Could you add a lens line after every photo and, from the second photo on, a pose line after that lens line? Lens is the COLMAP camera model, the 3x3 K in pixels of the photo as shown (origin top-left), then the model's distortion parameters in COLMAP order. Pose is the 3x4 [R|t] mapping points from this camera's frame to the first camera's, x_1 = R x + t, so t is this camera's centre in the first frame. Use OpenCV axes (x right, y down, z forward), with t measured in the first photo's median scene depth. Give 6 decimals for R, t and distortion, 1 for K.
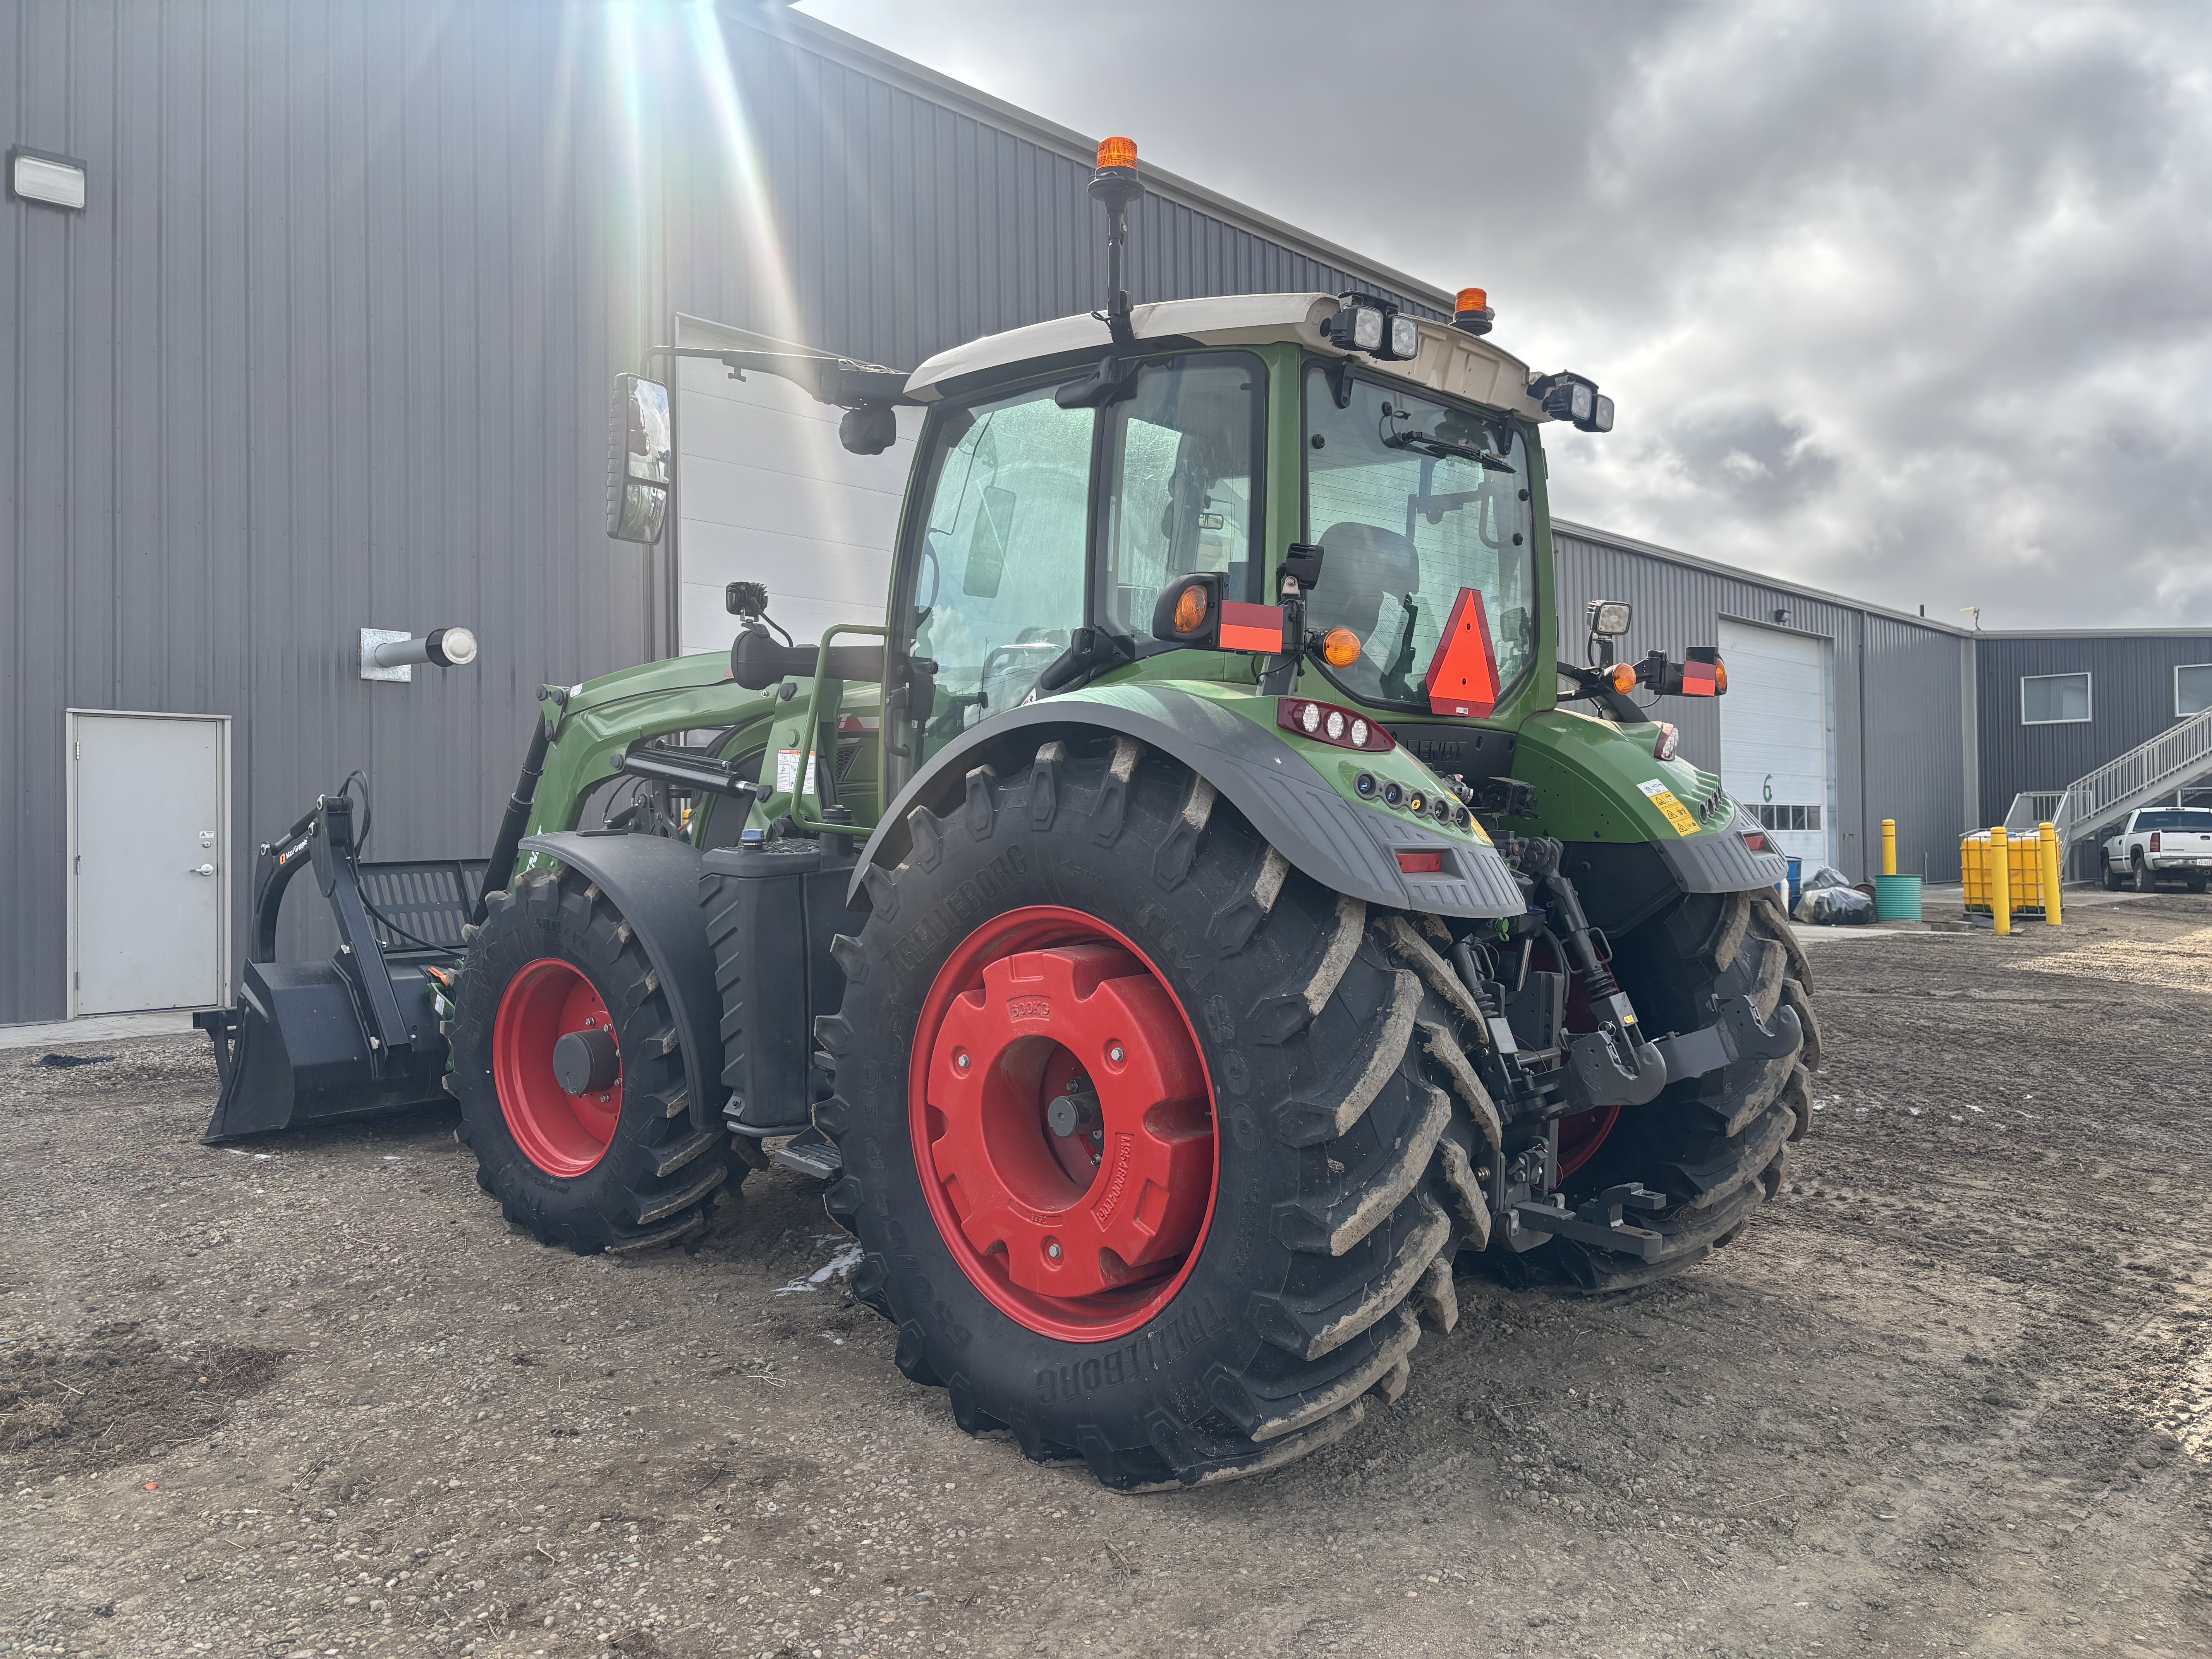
lens RADIAL K [[1686.4, 0, 1091.8], [0, 1686.4, 825.7], [0, 0, 1]] dist [0.007912, -0.001975]
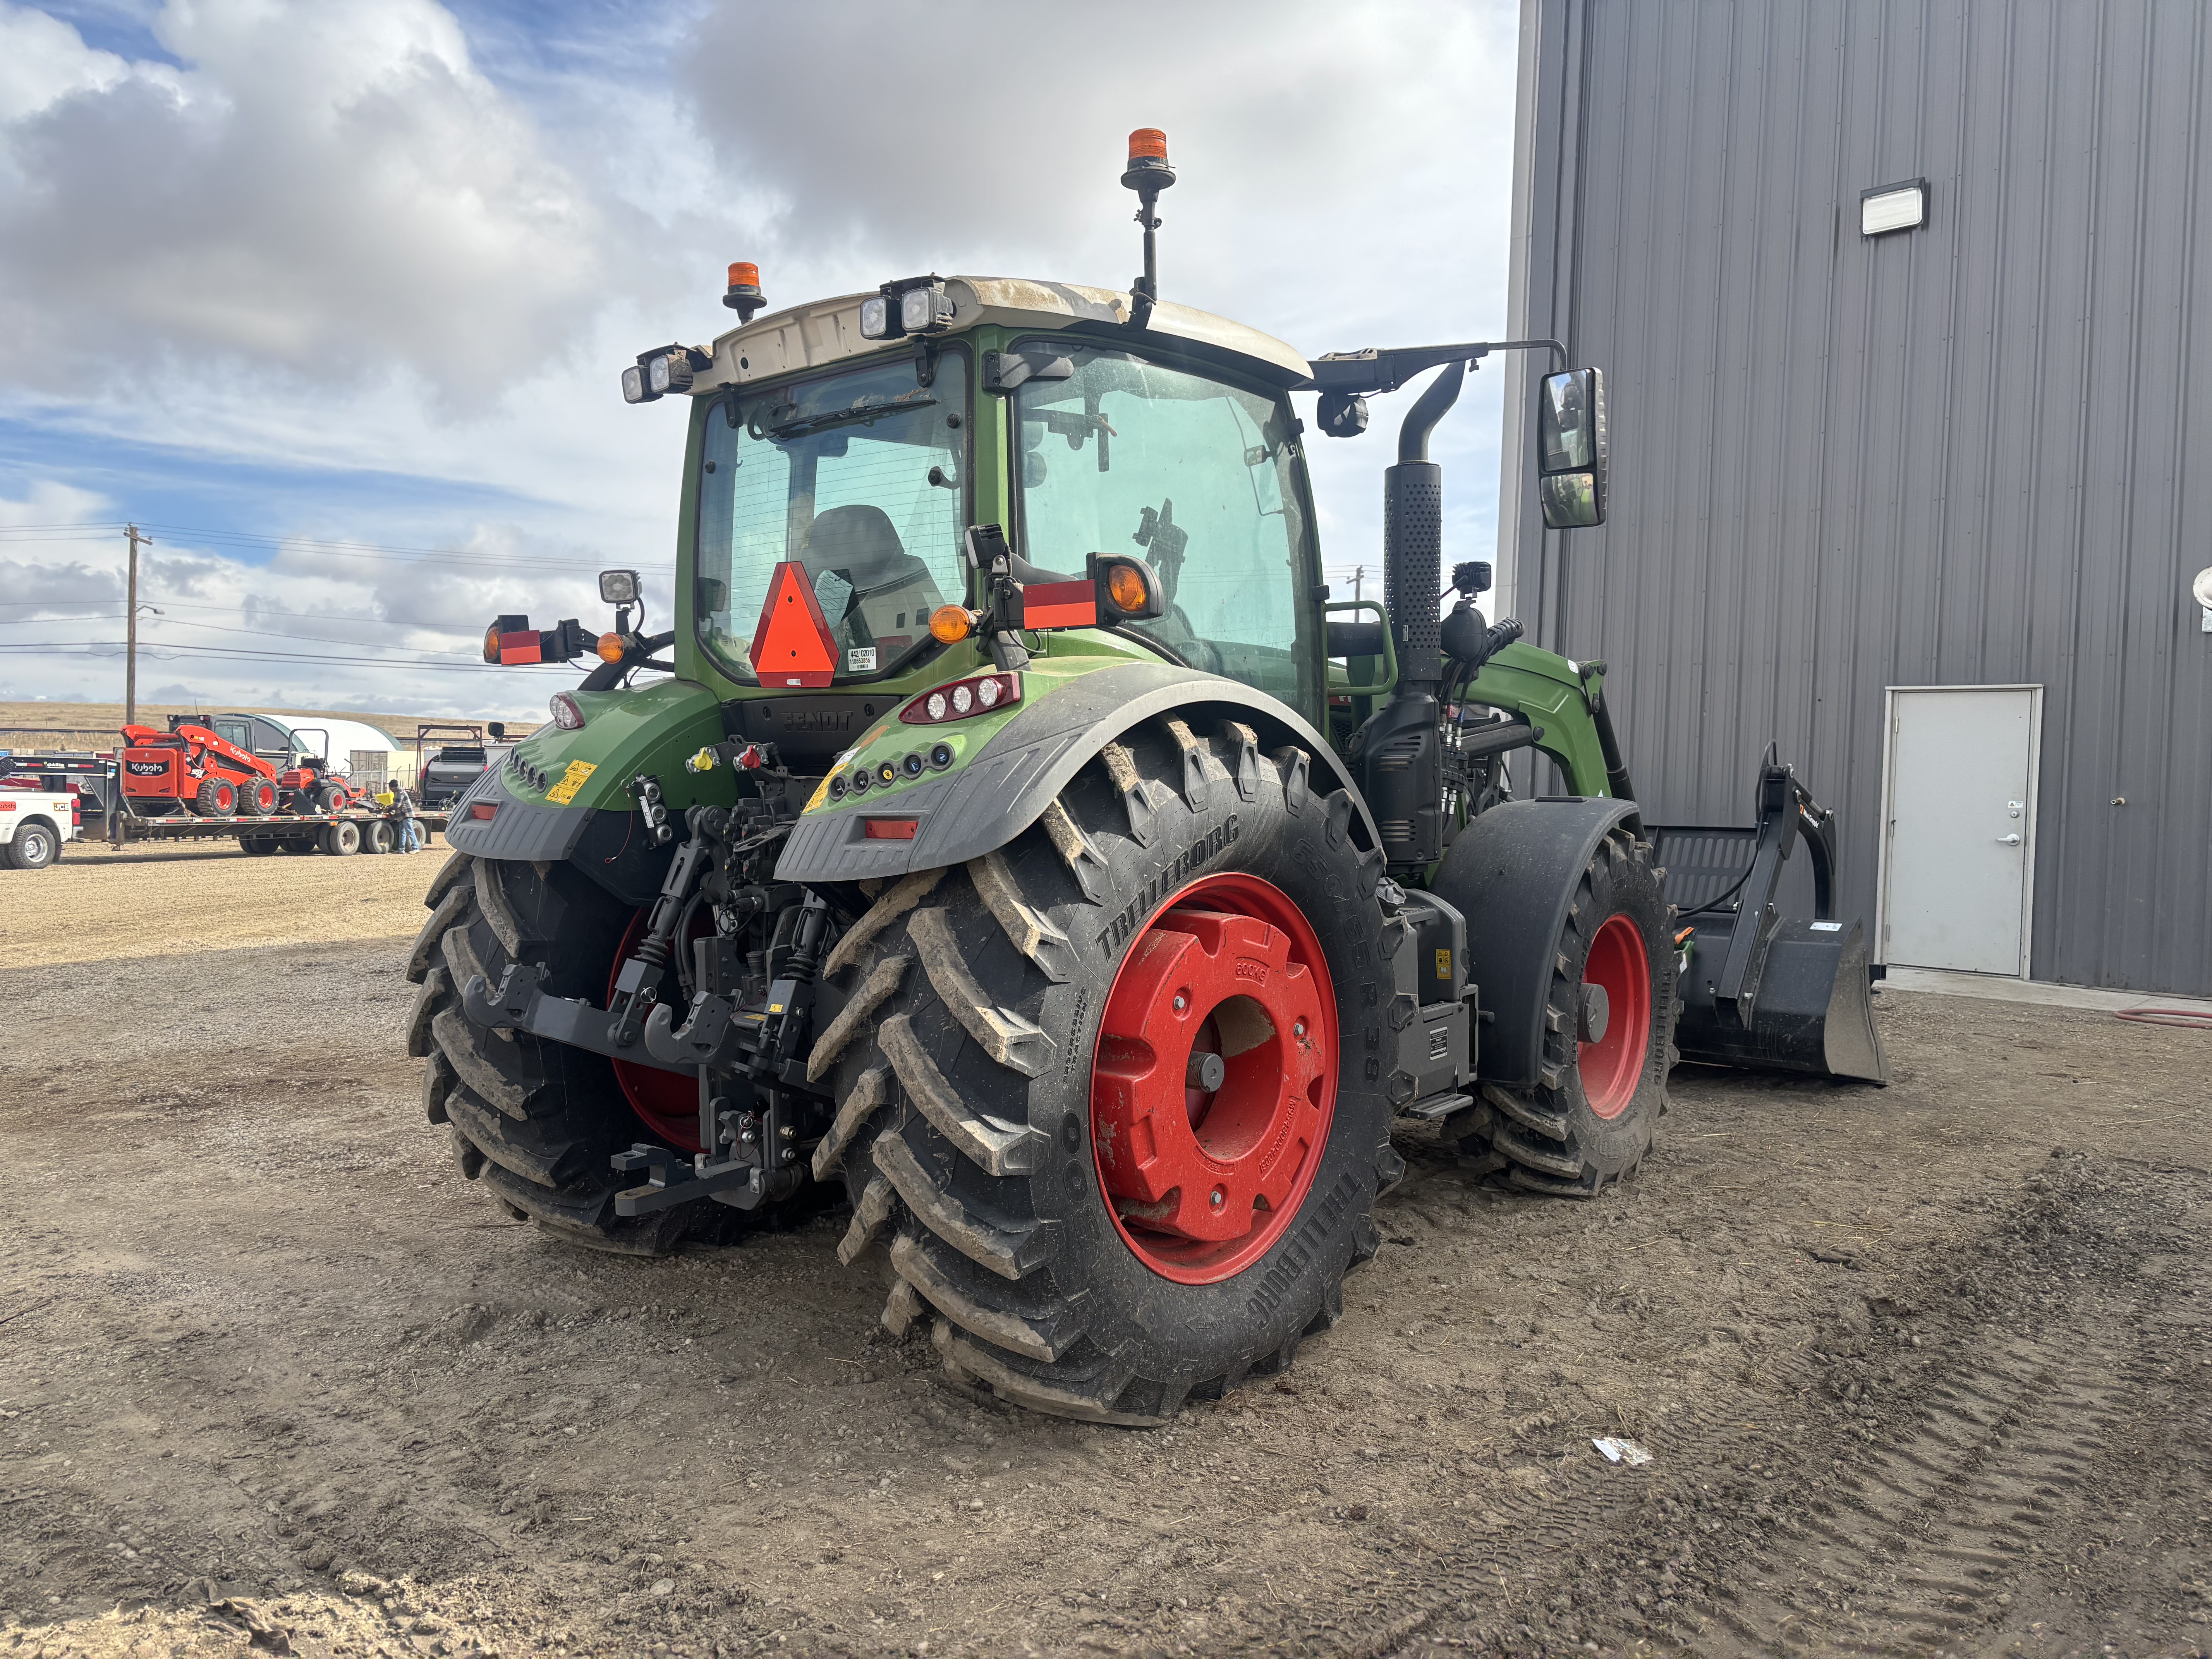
lens RADIAL K [[1686.4, 0, 1091.8], [0, 1686.4, 825.7], [0, 0, 1]] dist [0.007912, -0.001975]
pose [[0.017066, 0.040102, -0.999050, 1.256263], [-0.022494, 0.998958, 0.039714, -0.026210], [0.999601, 0.021795, 0.017950, 1.172298]]
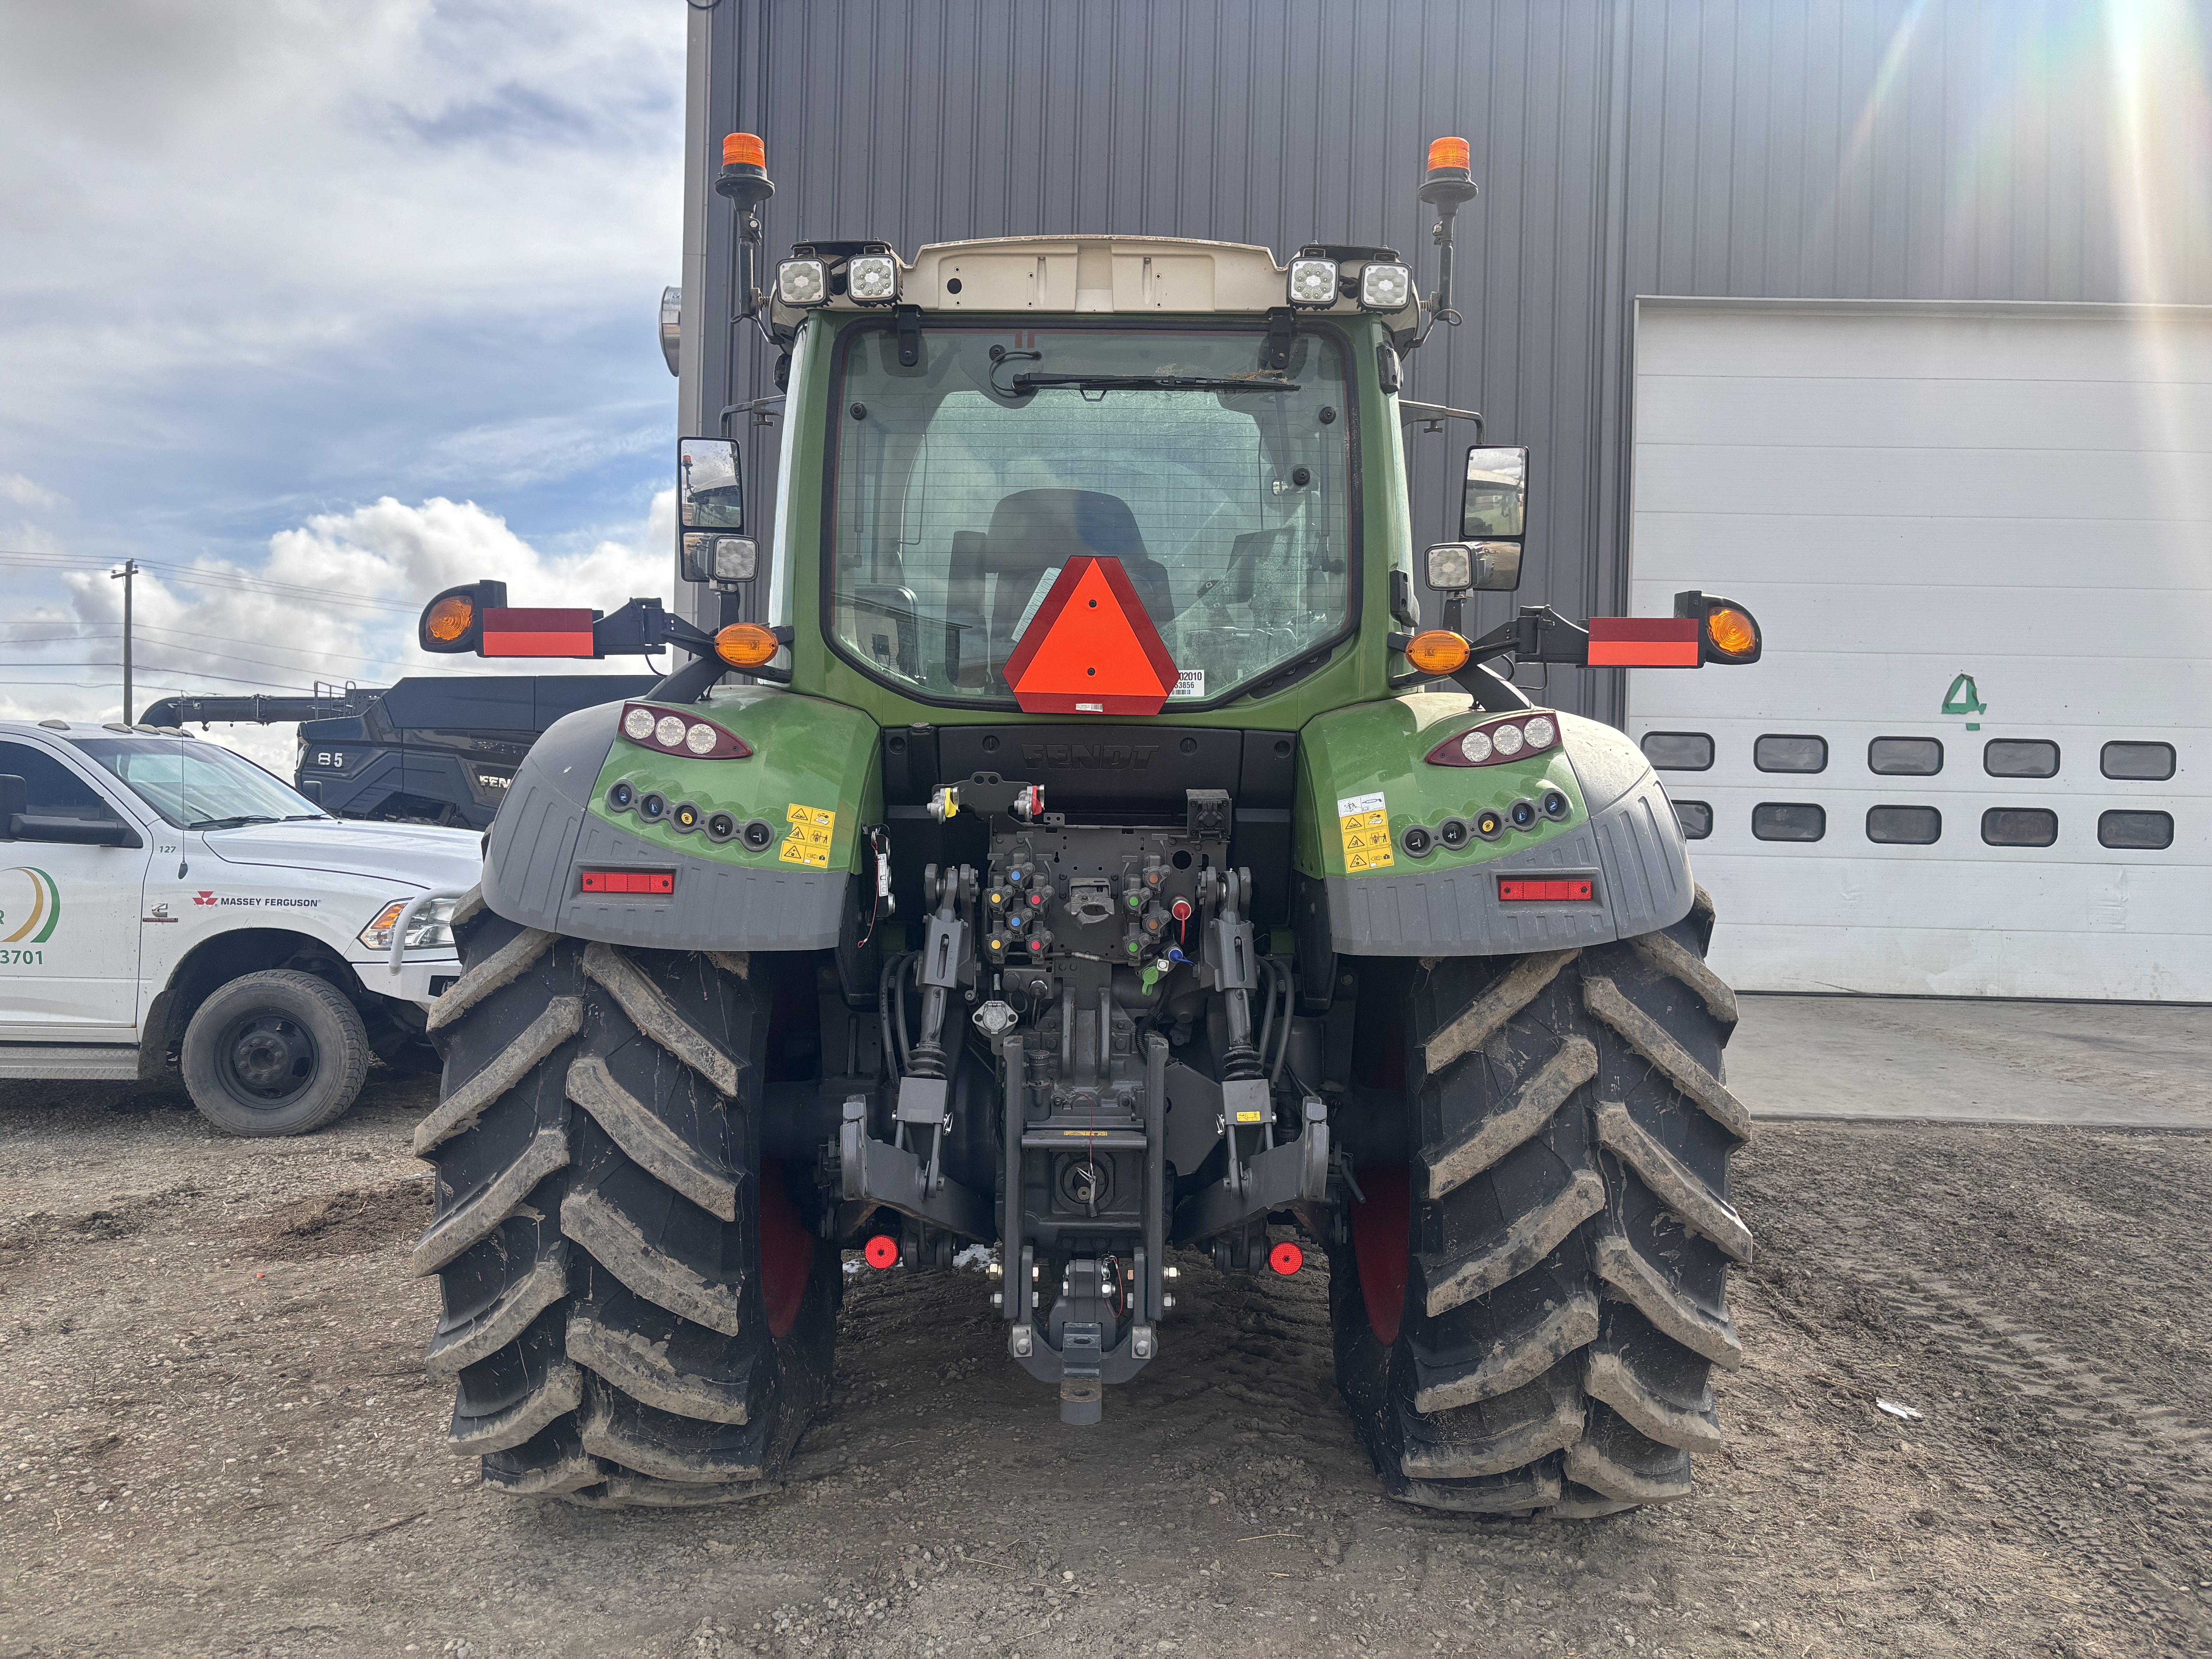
lens RADIAL K [[1686.4, 0, 1091.8], [0, 1686.4, 825.7], [0, 0, 1]] dist [0.007912, -0.001975]
pose [[0.679440, 0.021677, -0.733410, 0.821685], [-0.024741, 0.999672, 0.006627, -0.016396], [0.733314, 0.013643, 0.679754, 0.453763]]
